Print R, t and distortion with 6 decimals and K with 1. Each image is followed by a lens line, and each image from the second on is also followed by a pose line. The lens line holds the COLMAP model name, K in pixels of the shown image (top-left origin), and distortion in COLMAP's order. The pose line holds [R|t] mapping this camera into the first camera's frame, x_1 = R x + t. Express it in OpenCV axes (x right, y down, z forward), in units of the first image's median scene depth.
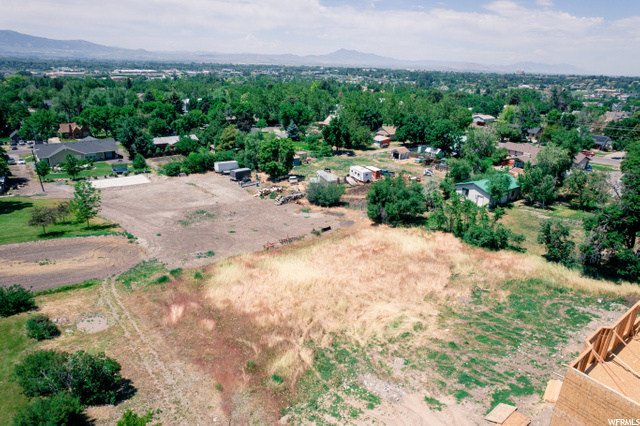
lens RADIAL K [[407.6, 0, 323.0], [0, 407.6, 213.6], [0, 0, 1]] dist [-0.070241, 0.055488]
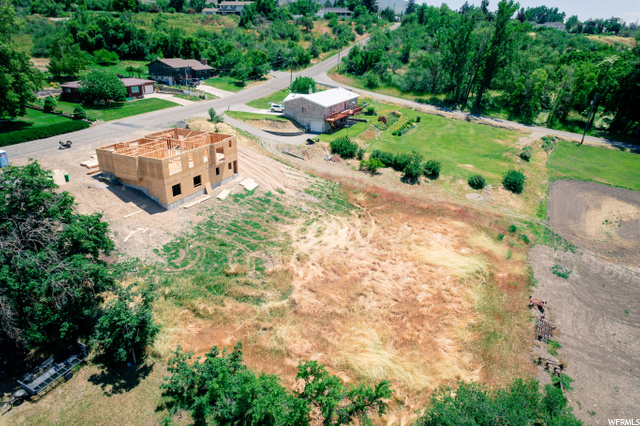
lens RADIAL K [[407.6, 0, 322.2], [0, 407.6, 214.7], [0, 0, 1]] dist [-0.070241, 0.055488]
pose [[-0.884753, 0.132651, -0.446784, 0.717819], [-0.214681, 0.734885, 0.643317, -0.582988], [0.413671, 0.665092, -0.621714, 1.702300]]
